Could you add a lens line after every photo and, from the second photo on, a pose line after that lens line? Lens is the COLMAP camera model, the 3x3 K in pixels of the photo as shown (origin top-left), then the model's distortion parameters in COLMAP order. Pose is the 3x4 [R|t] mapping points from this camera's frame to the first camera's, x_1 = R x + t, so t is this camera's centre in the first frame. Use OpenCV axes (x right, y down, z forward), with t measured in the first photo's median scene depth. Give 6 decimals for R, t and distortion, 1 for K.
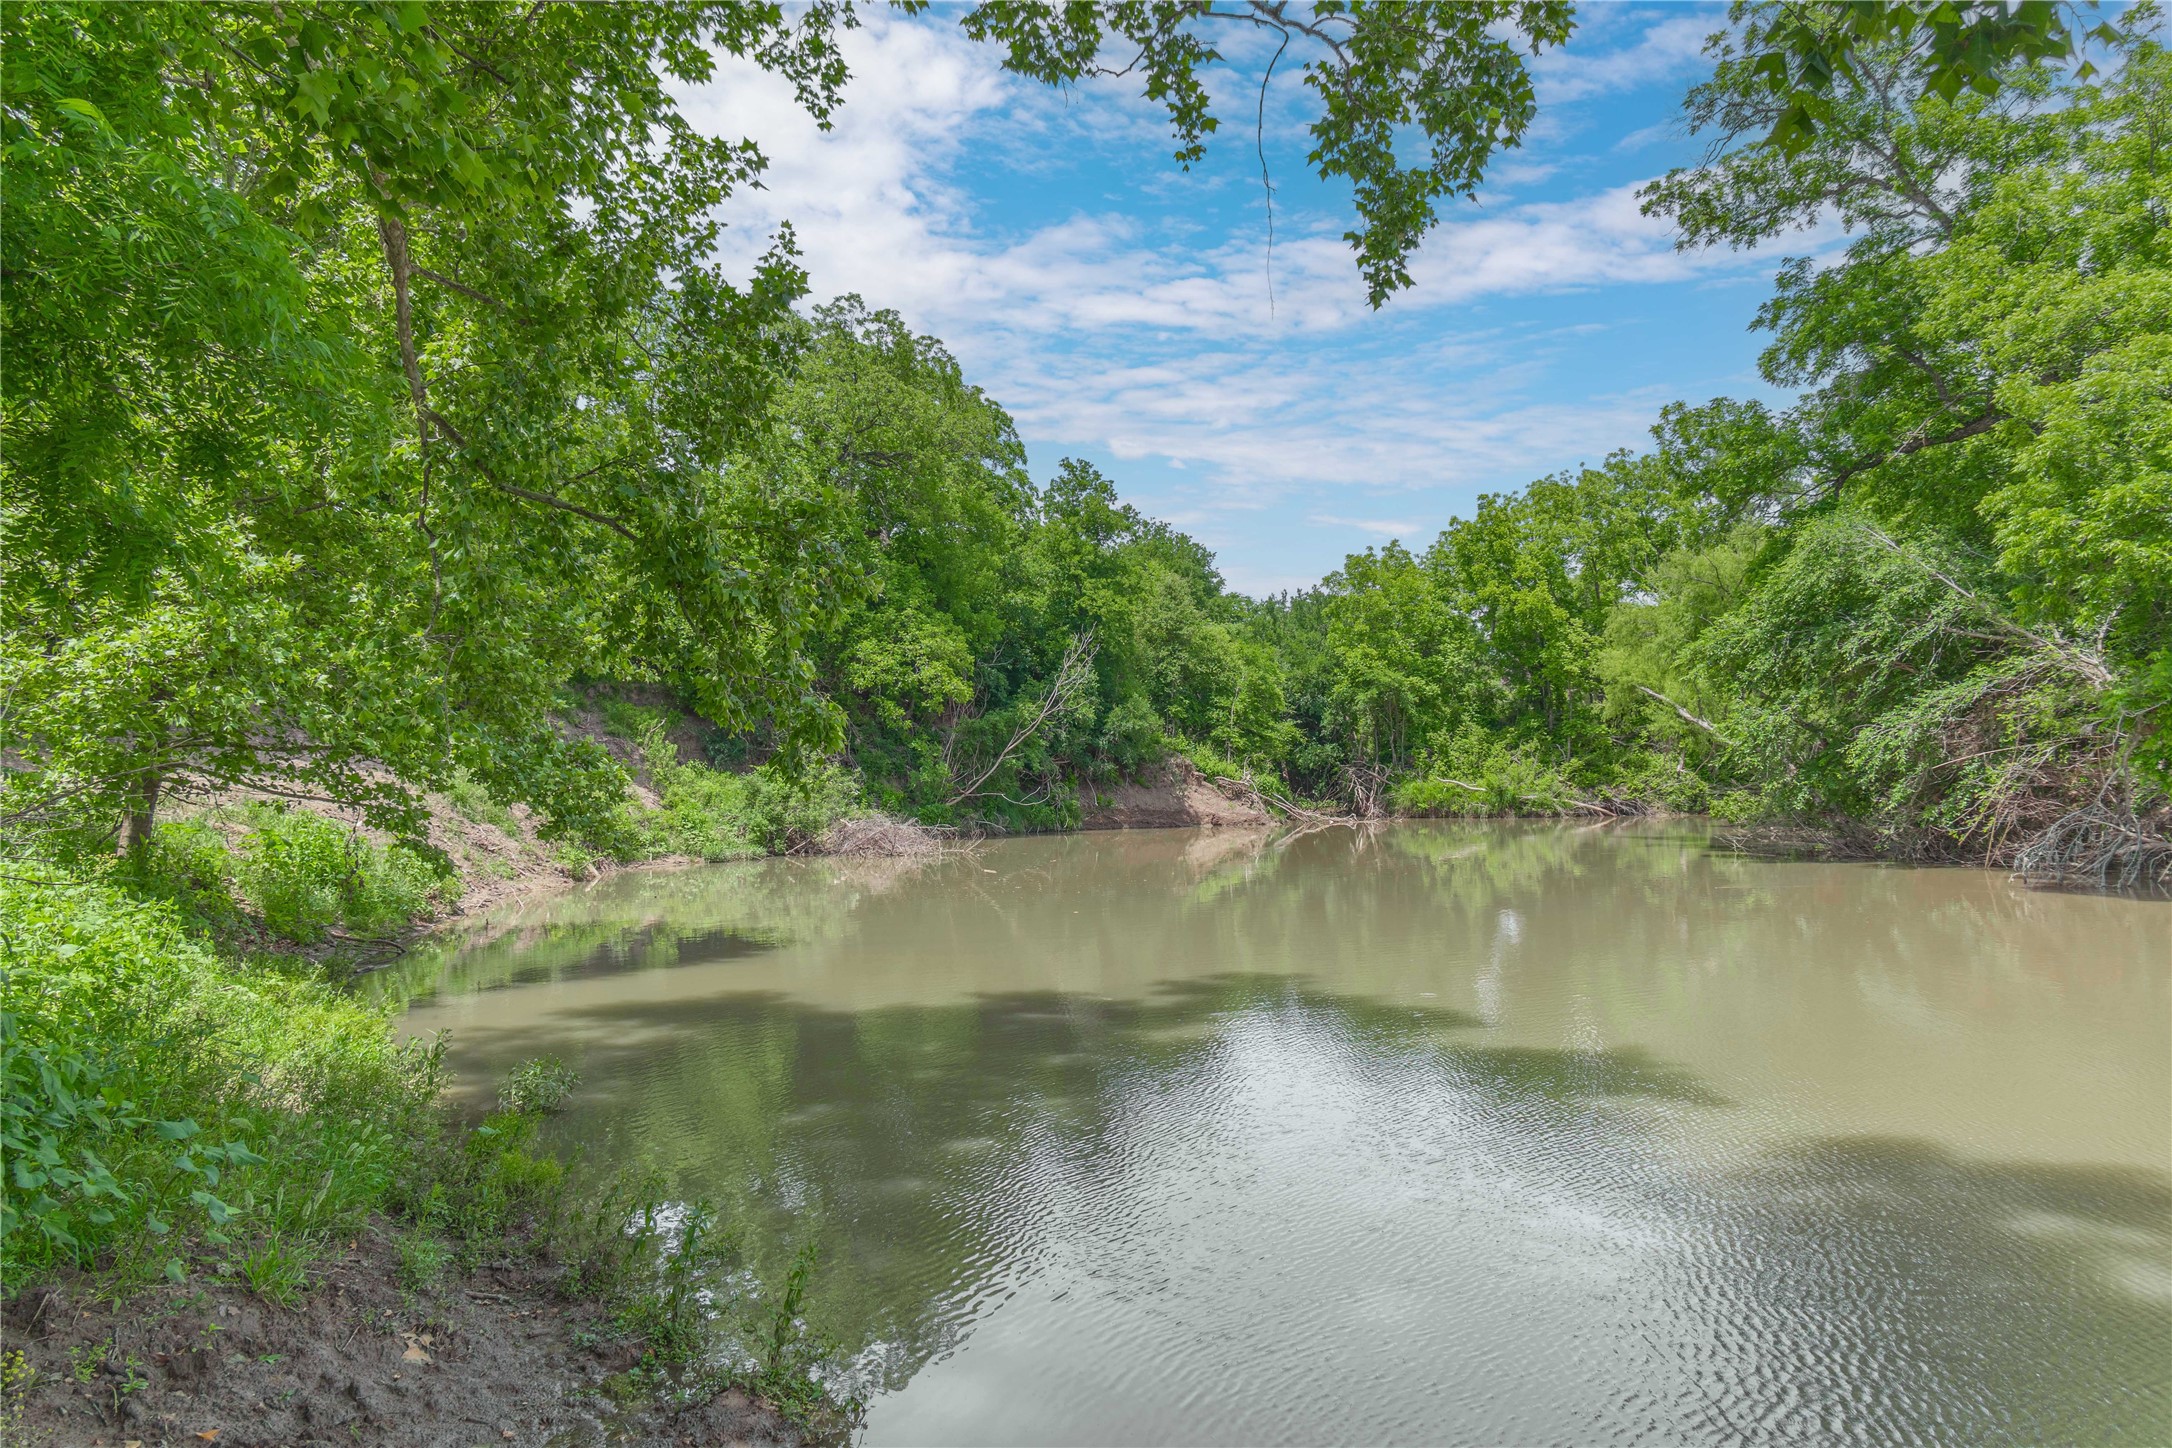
lens RADIAL K [[1493.3, 0, 1090.4], [0, 1493.3, 735.8], [0, 0, 1]] dist [0.003582, 0.008983]
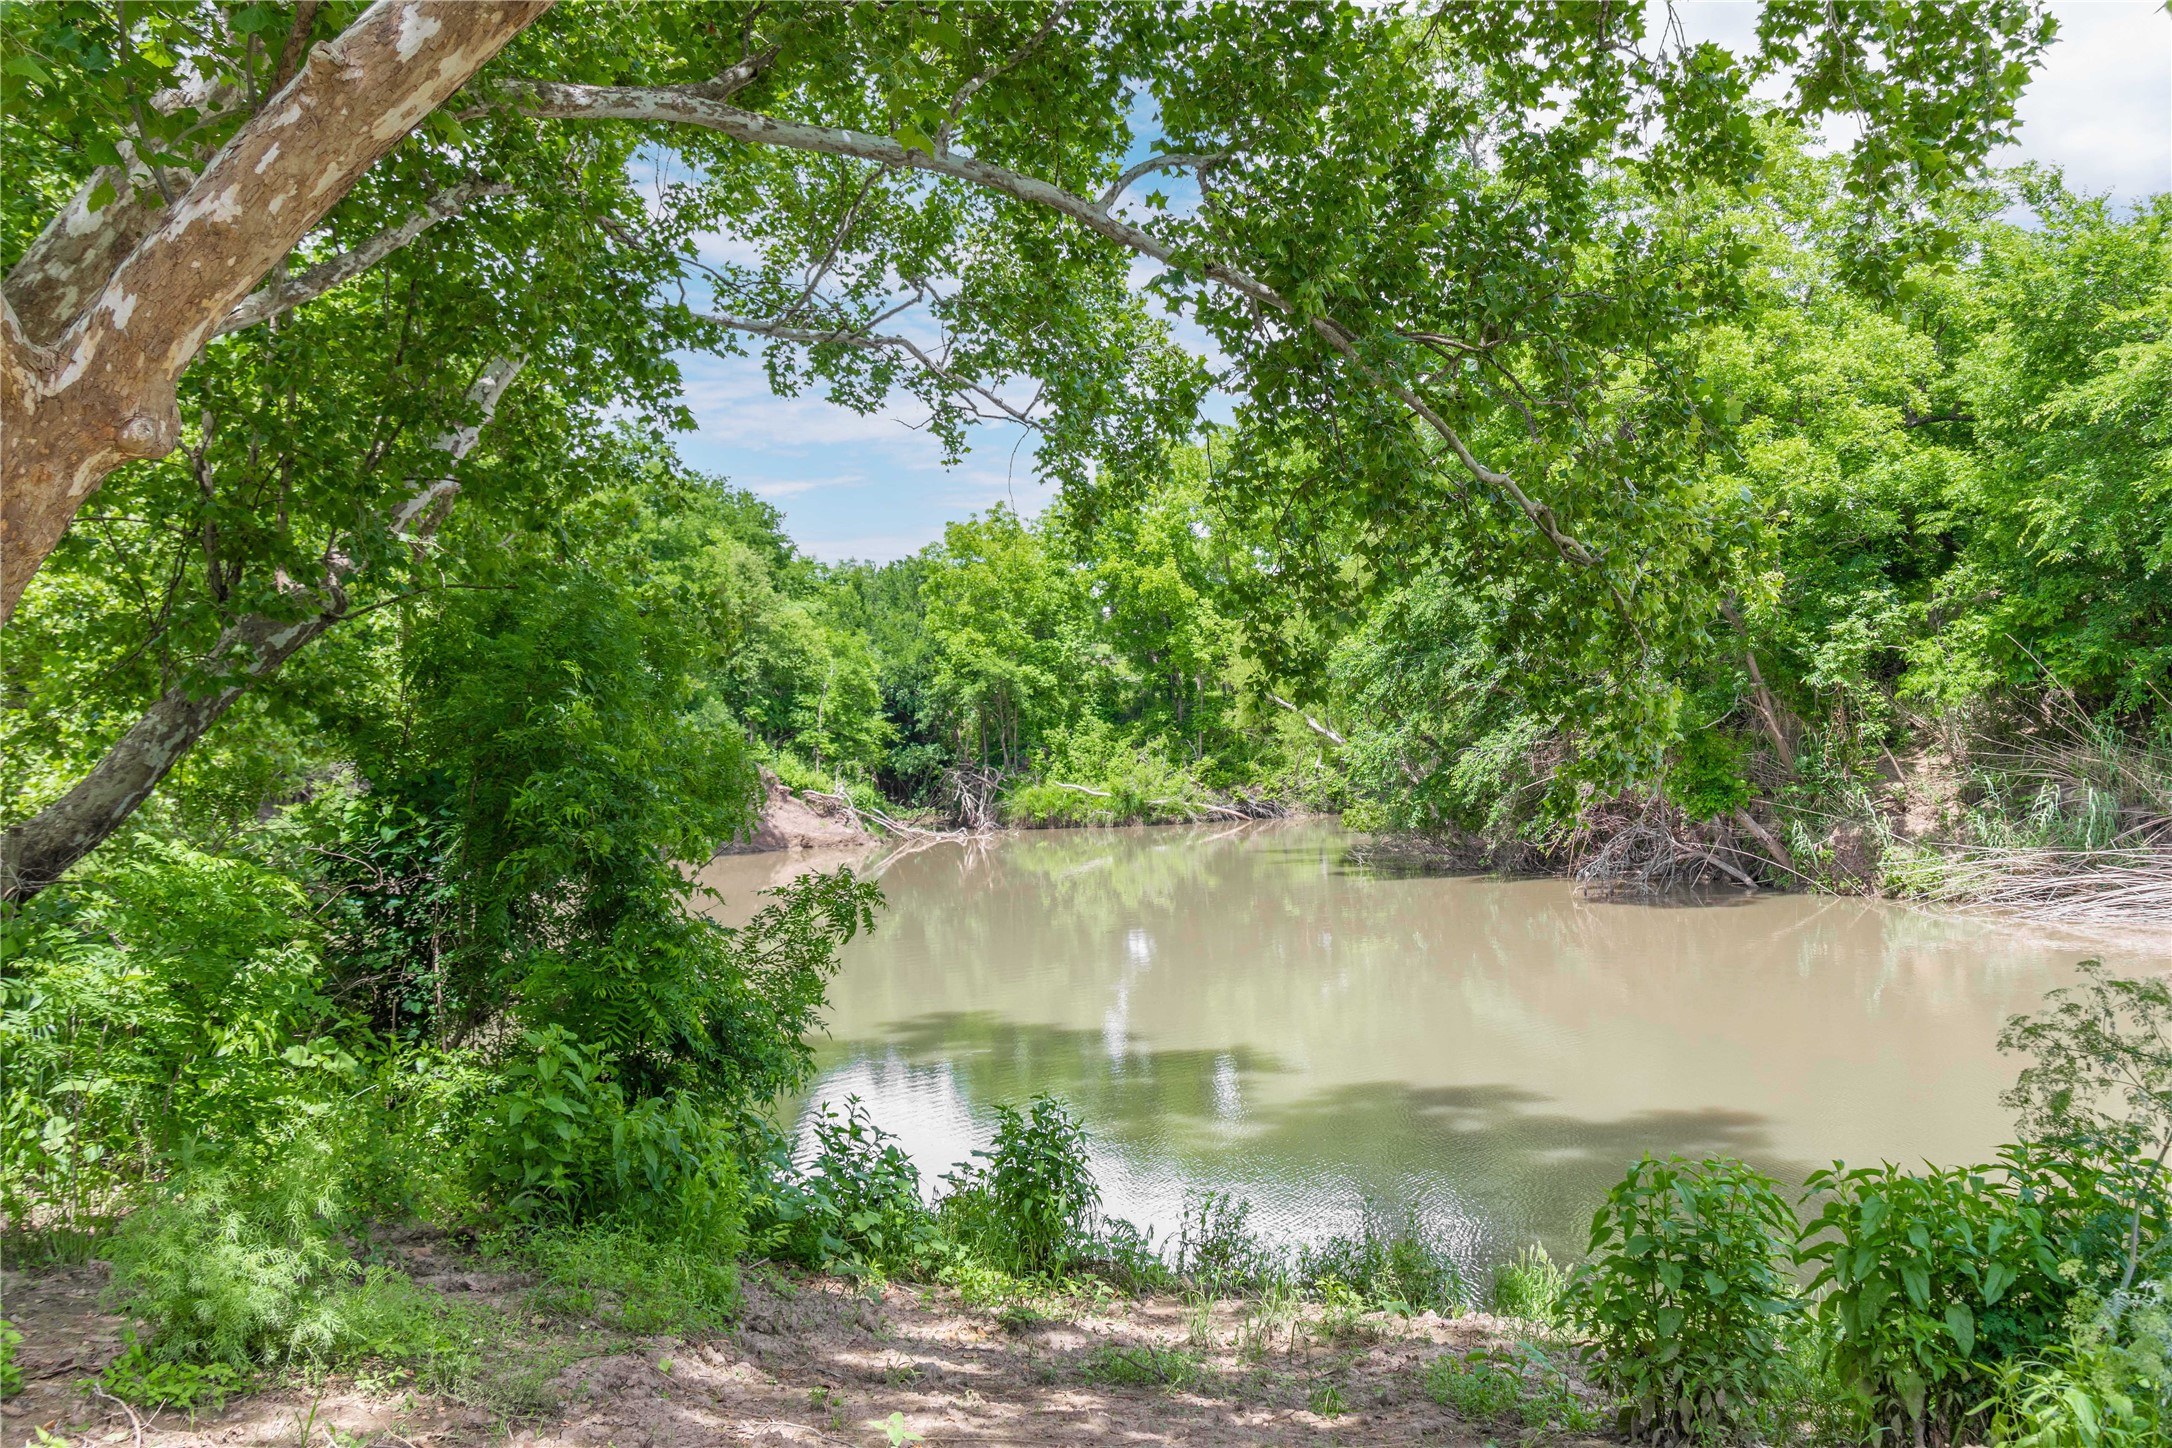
lens RADIAL K [[2025.7, 0, 1074.8], [0, 2025.7, 750.8], [0, 0, 1]] dist [-0.049740, 0.094856]
pose [[0.969065, -0.025734, 0.245459, -0.046329], [0.019565, 0.999429, 0.027536, -0.022727], [-0.246027, -0.021882, 0.969016, -0.144270]]
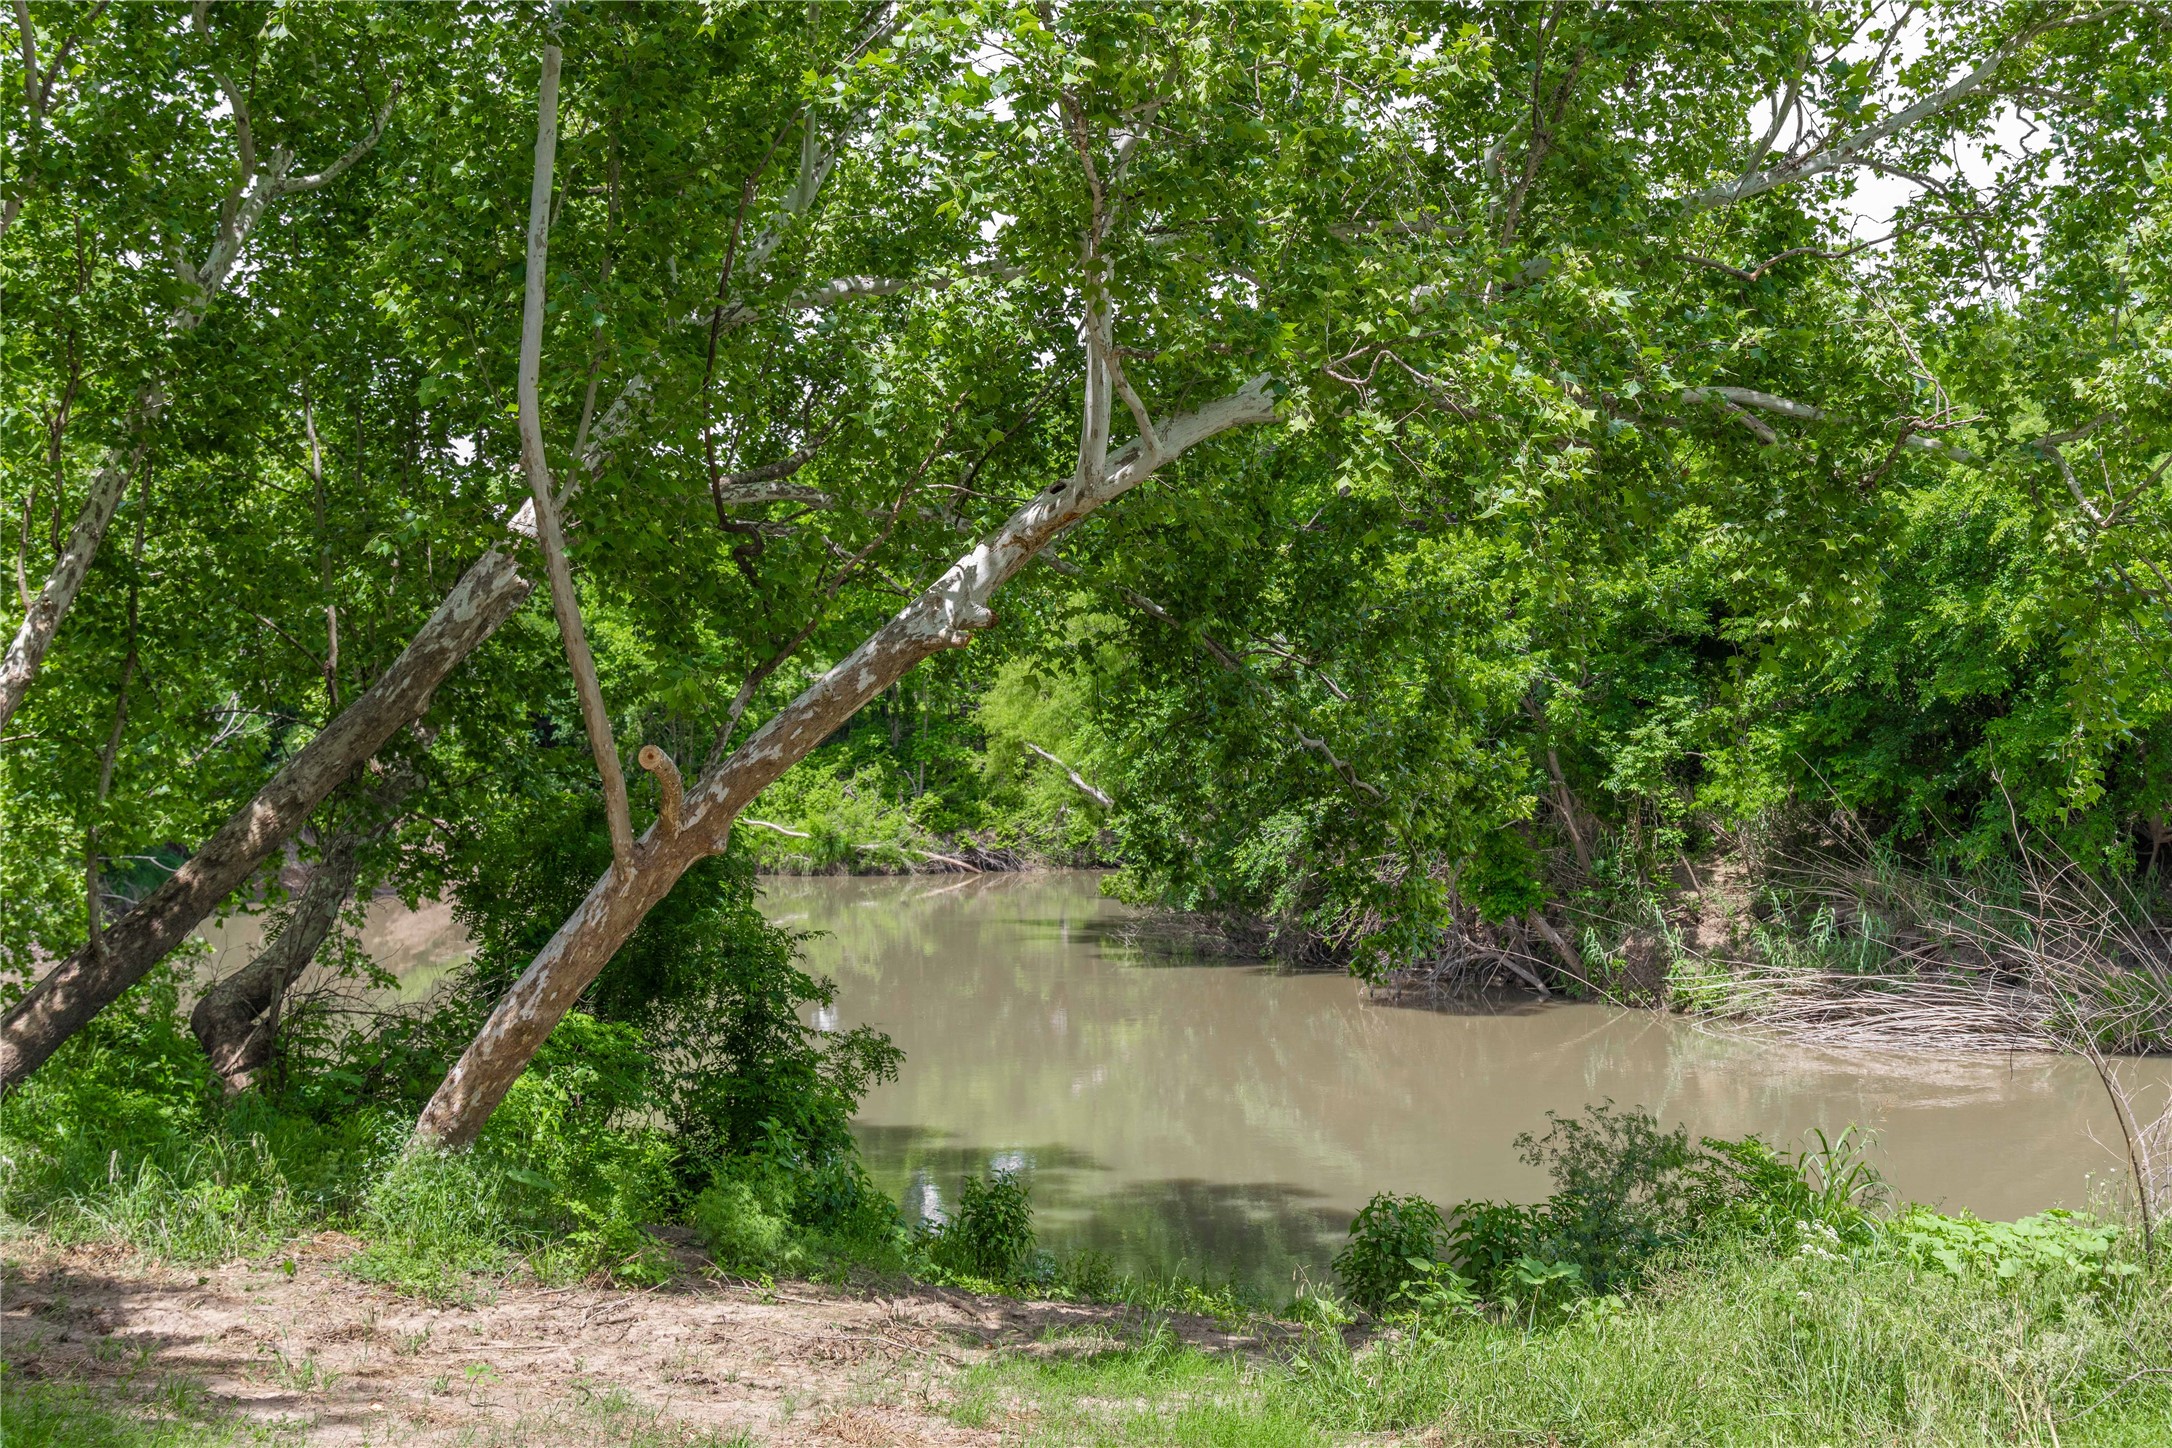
lens RADIAL K [[2838.3, 0, 1086.0], [0, 2838.3, 724.0], [0, 0, 1]] dist [0.128802, -0.721093]
pose [[0.925137, 0.016179, 0.379289, -0.127853], [-0.026727, 0.999388, 0.022561, -0.051264], [-0.378692, -0.031010, 0.925003, -0.299914]]
